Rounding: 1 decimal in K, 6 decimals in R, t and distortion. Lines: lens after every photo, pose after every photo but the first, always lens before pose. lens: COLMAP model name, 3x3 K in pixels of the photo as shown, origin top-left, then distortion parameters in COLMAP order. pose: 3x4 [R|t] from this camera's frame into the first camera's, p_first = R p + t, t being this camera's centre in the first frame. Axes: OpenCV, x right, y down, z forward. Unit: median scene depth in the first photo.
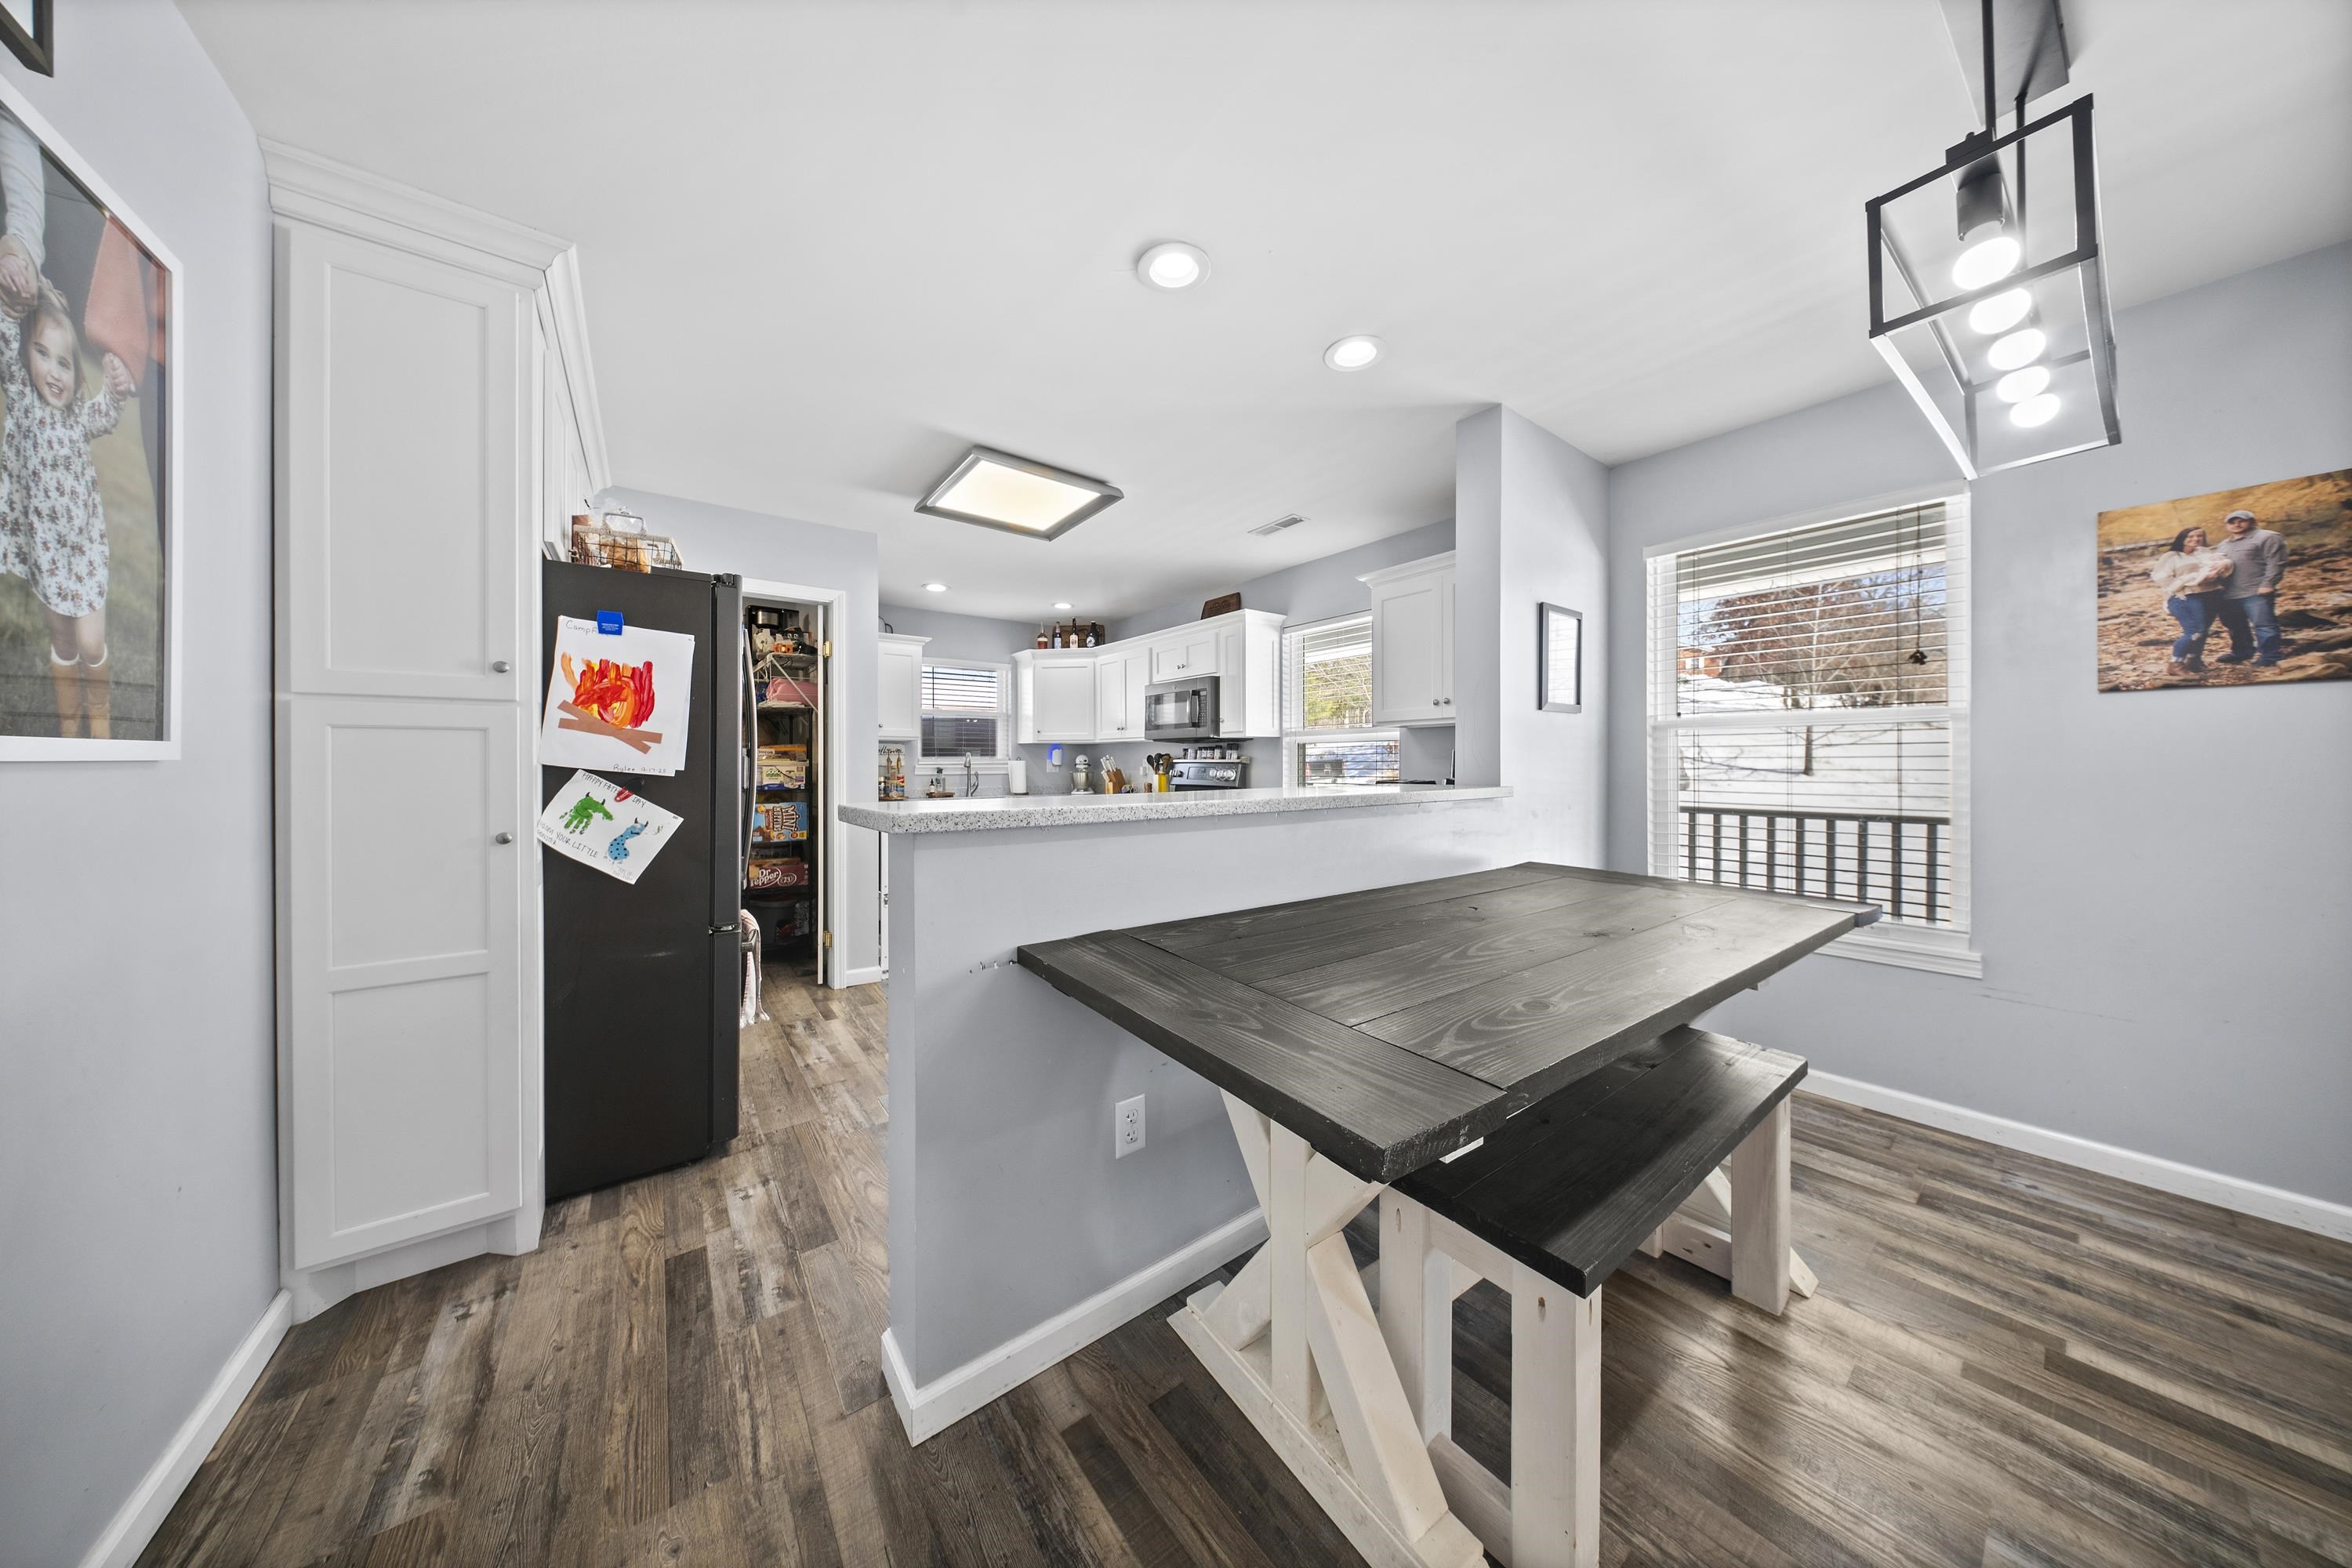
lens RADIAL K [[710.1, 0, 1169.7], [0, 710.1, 755.1], [0, 0, 1]] dist [-0.001027, -0.000889]
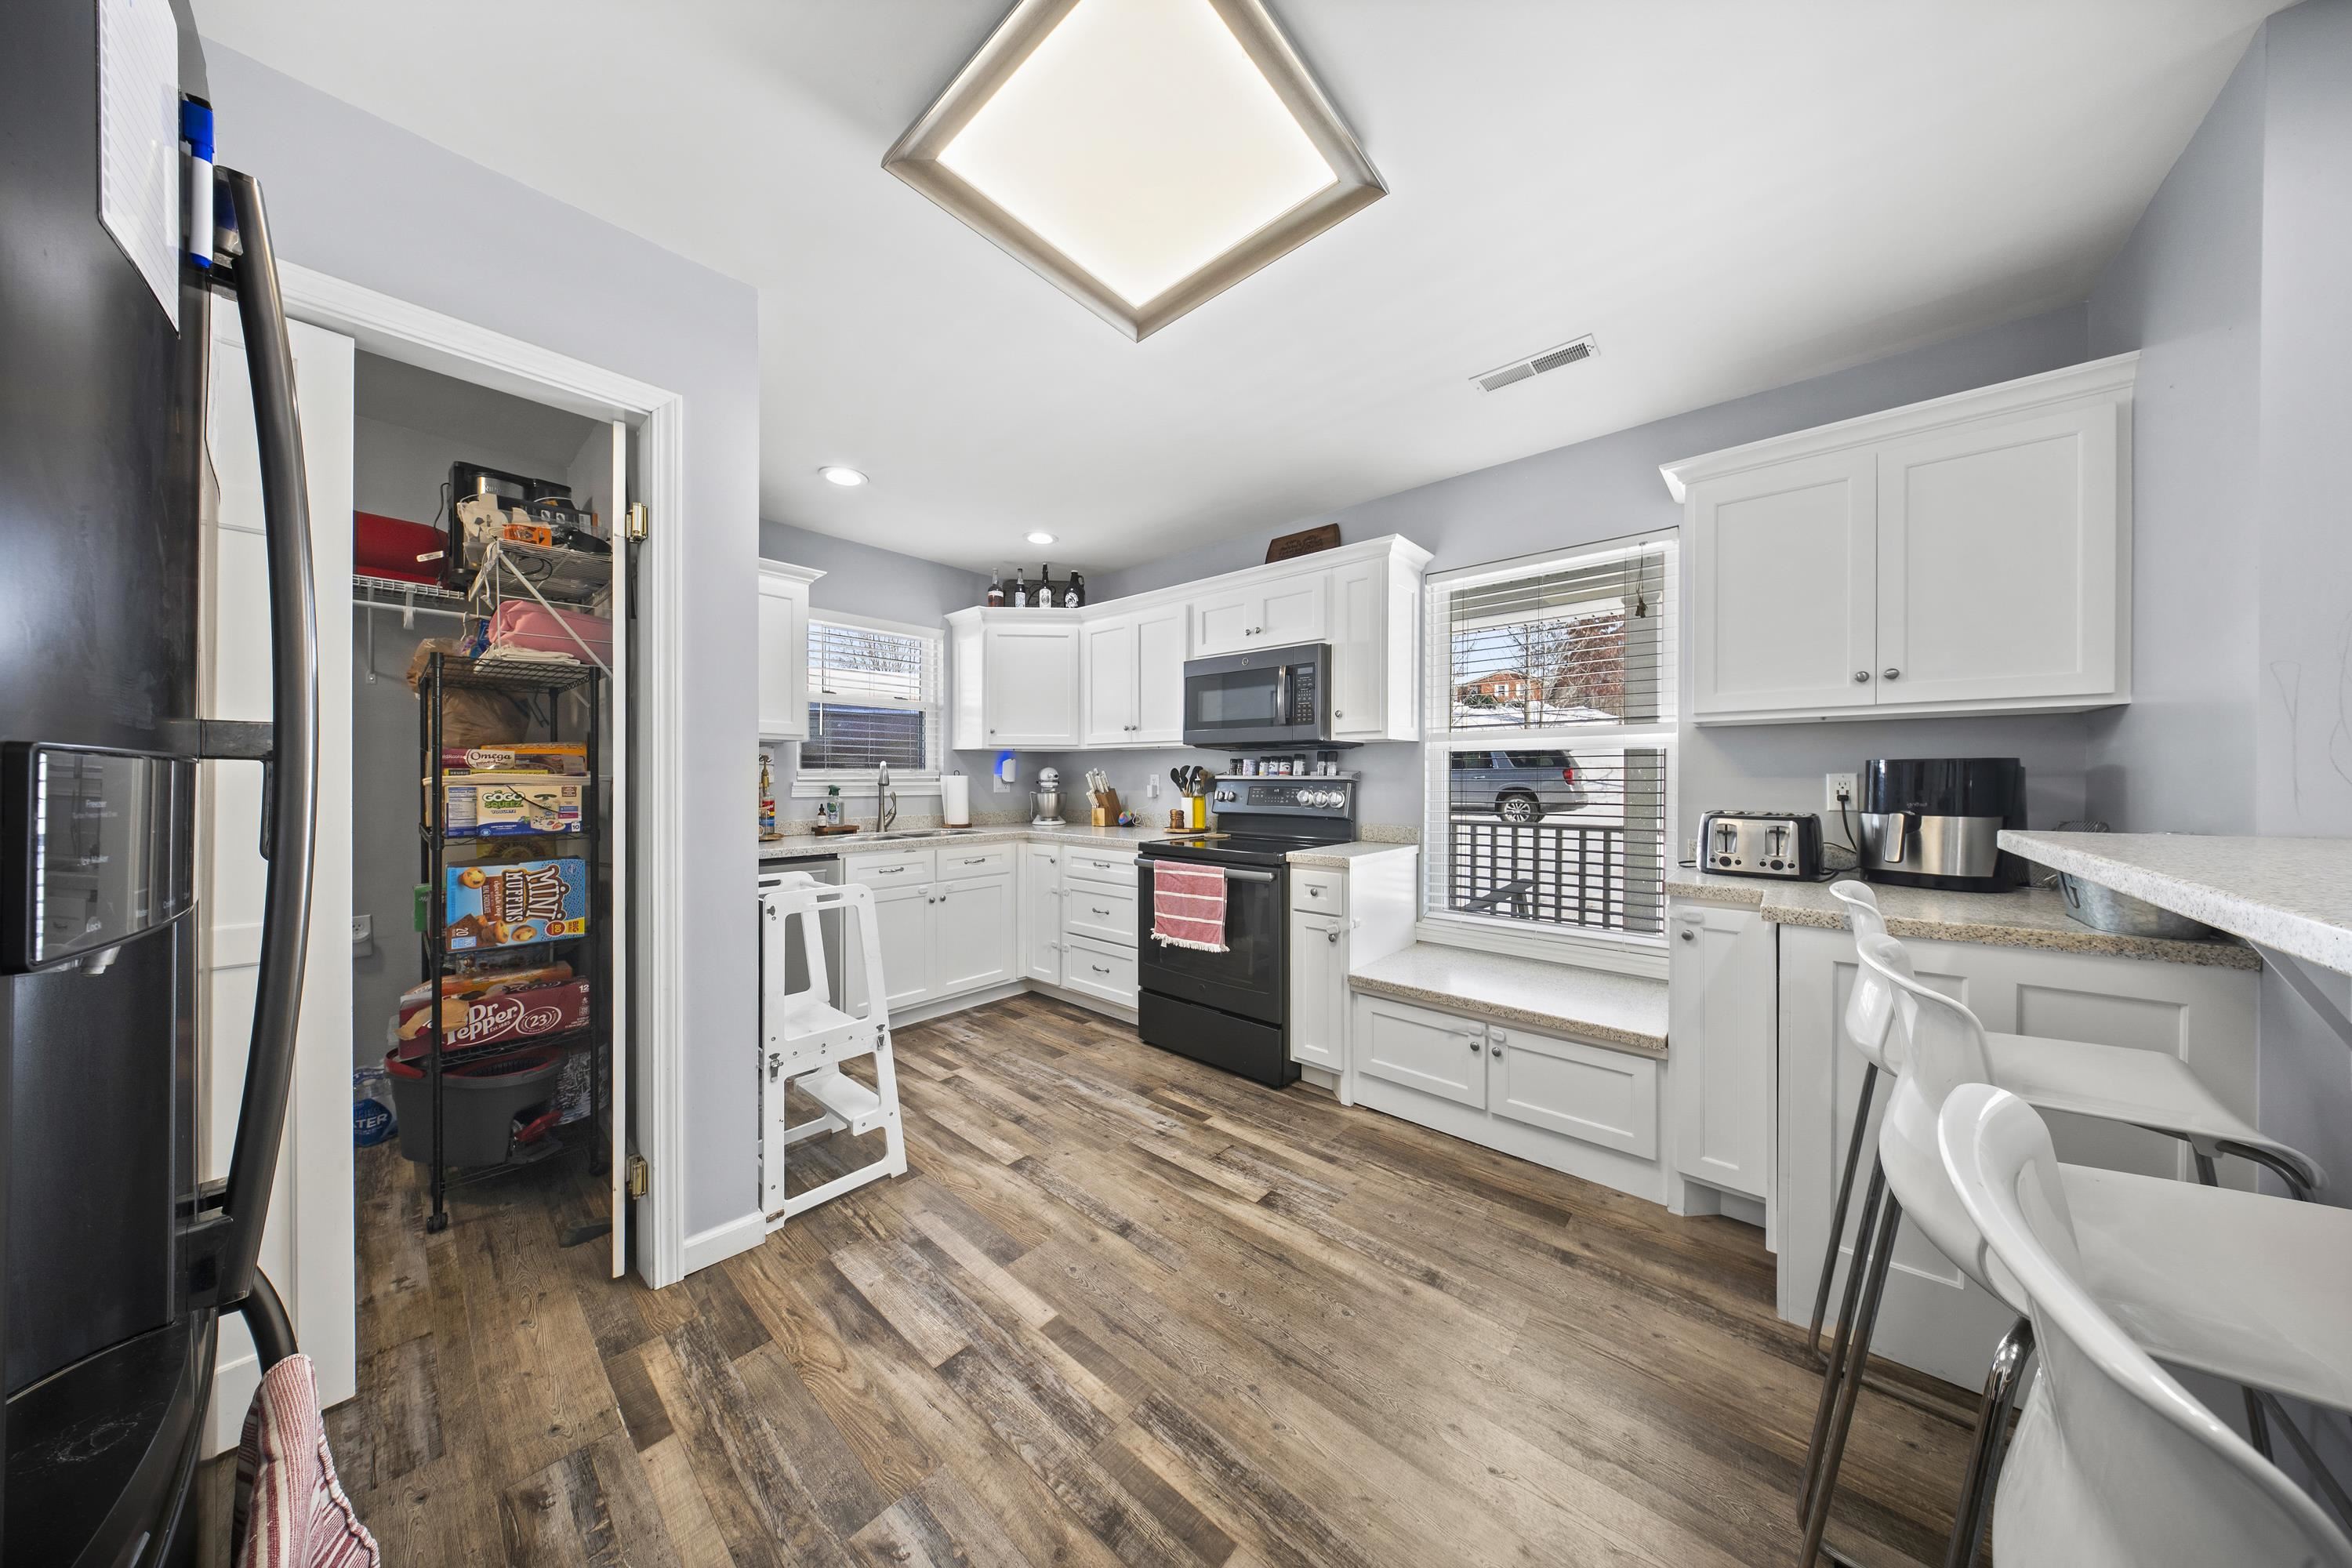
lens RADIAL K [[710.1, 0, 1165.6], [0, 710.1, 775.1], [0, 0, 1]] dist [-0.001027, -0.000889]
pose [[0.978878, 0.004554, 0.204396, -0.197813], [-0.006009, 0.999961, 0.006499, 0.002422], [-0.204359, -0.007590, 0.978867, 0.395201]]
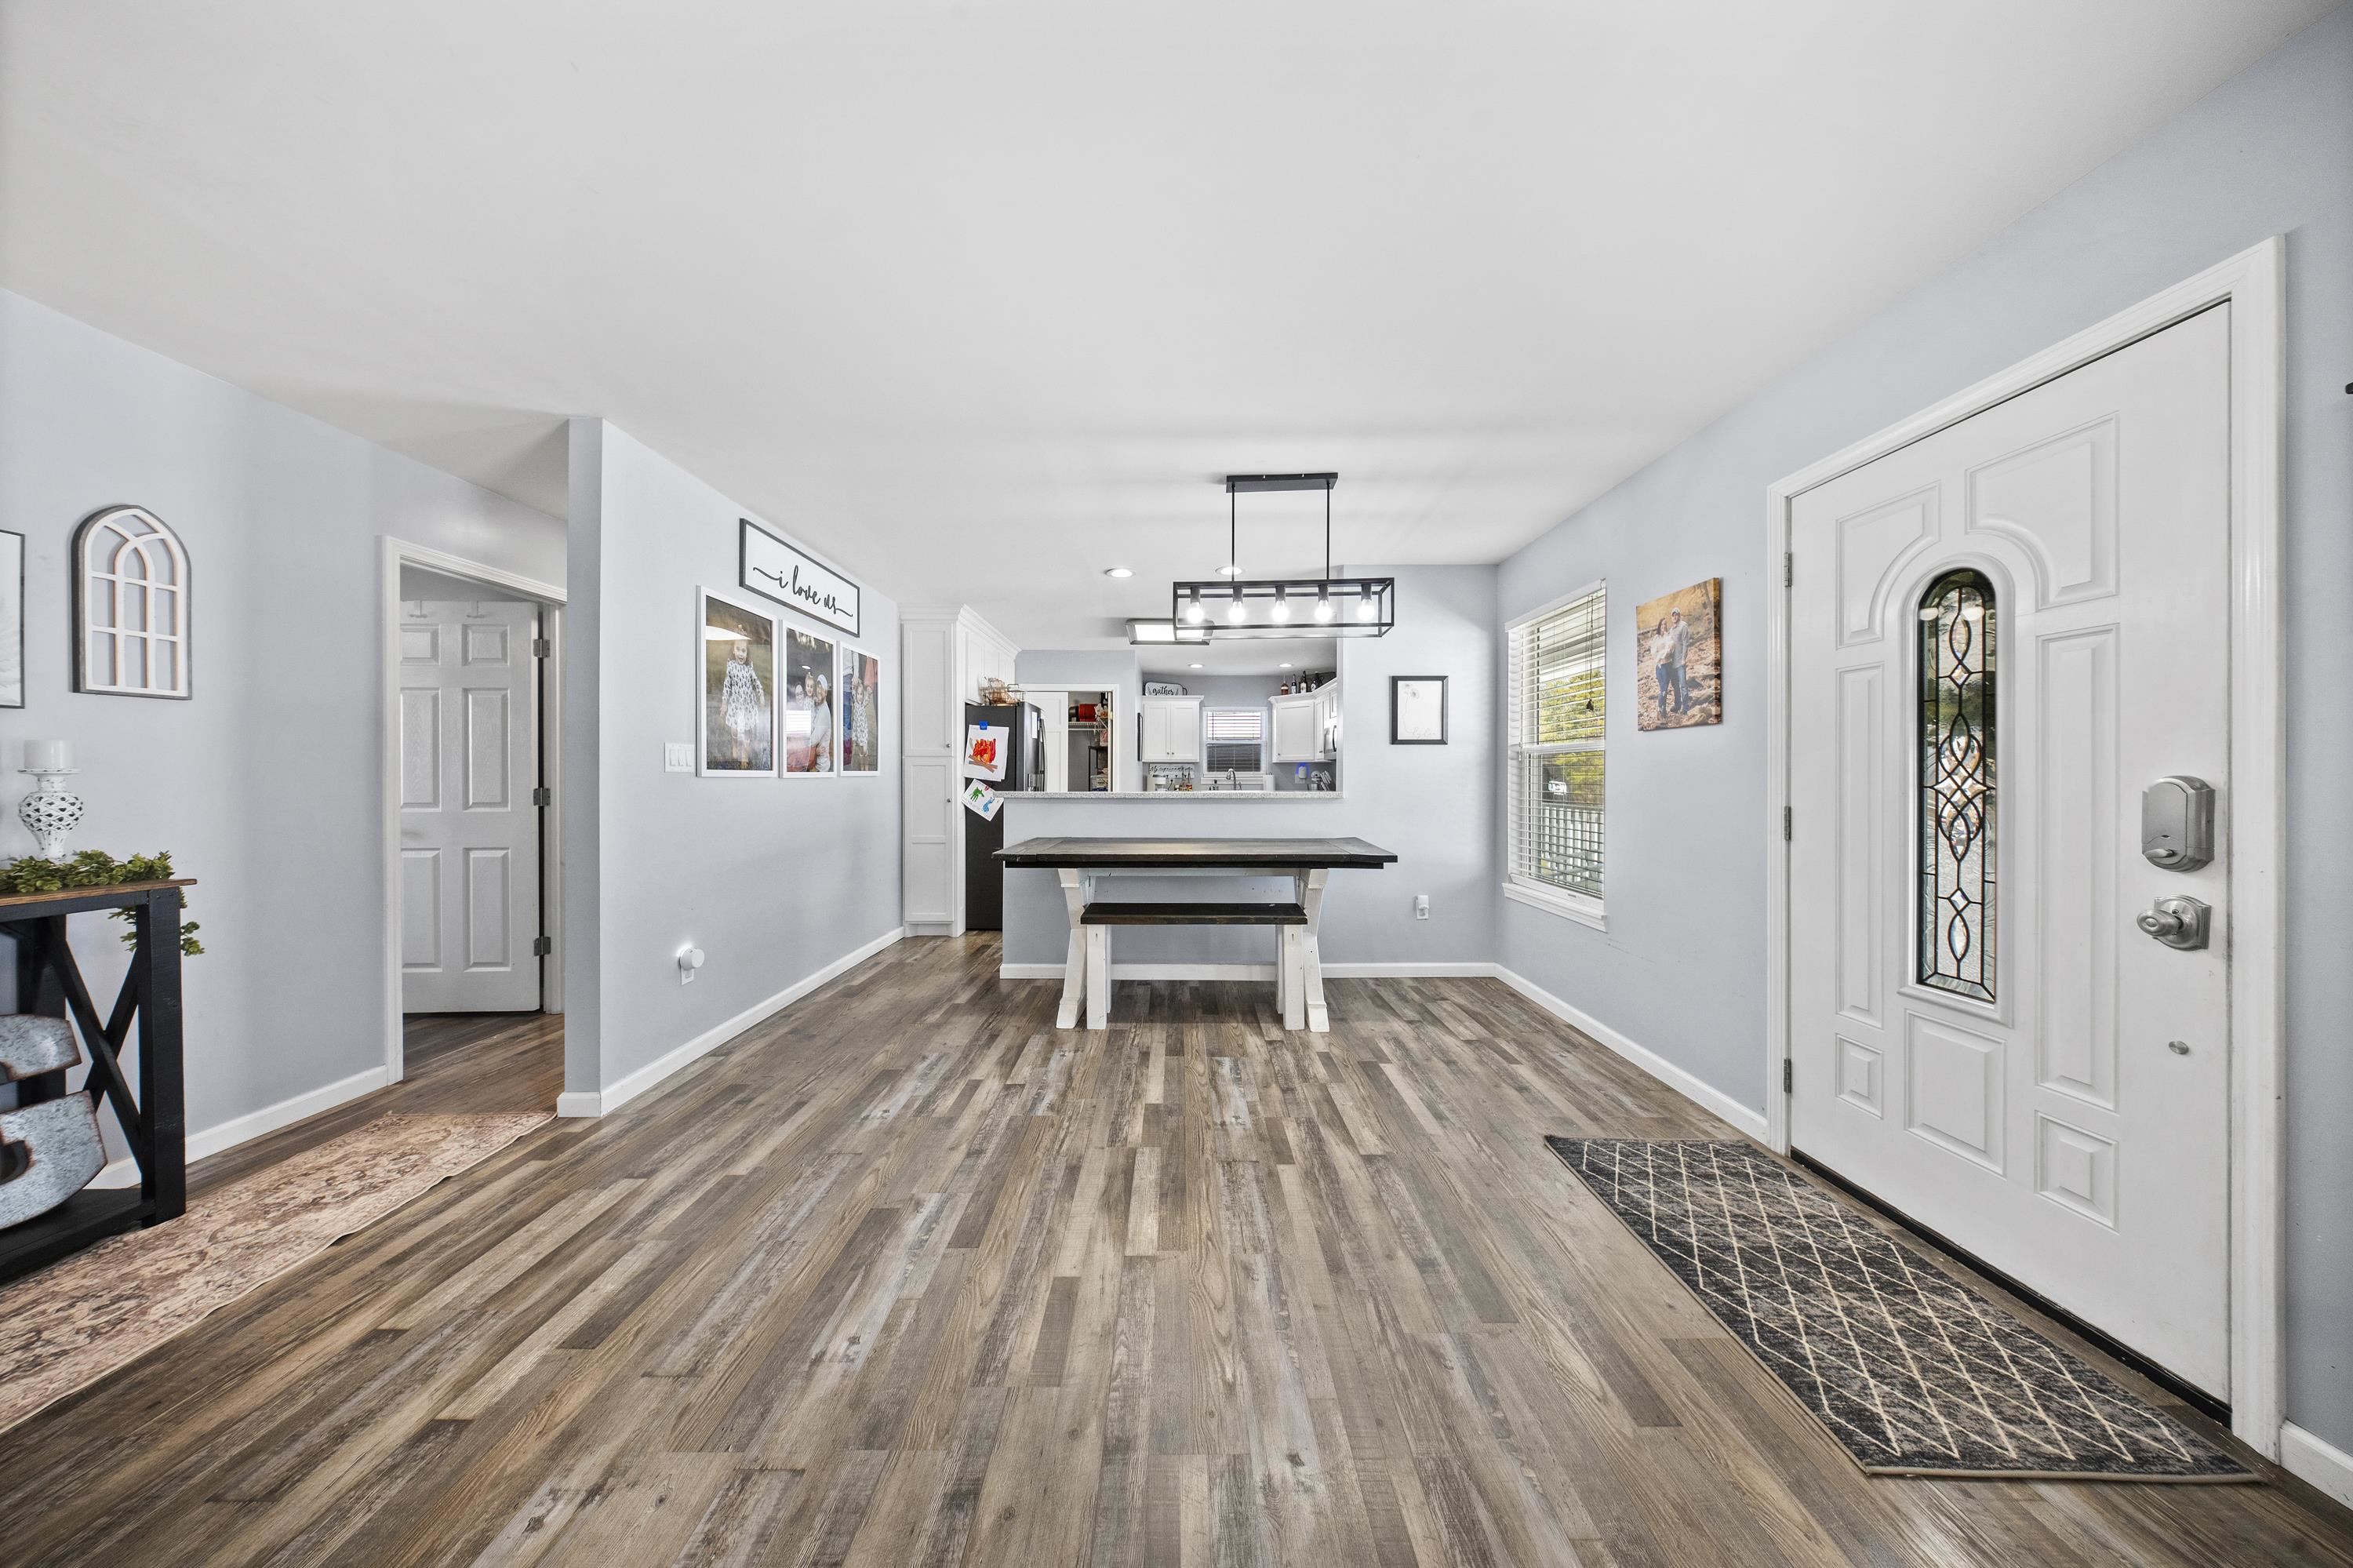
lens RADIAL K [[710.4, 0, 1167.8], [0, 710.4, 775.3], [0, 0, 1]] dist [-0.001027, -0.000889]
pose [[0.787293, 0.003557, -0.616568, 0.632423], [0.005086, 0.999912, 0.012262, -0.009989], [0.616558, -0.012790, 0.787206, -0.312647]]
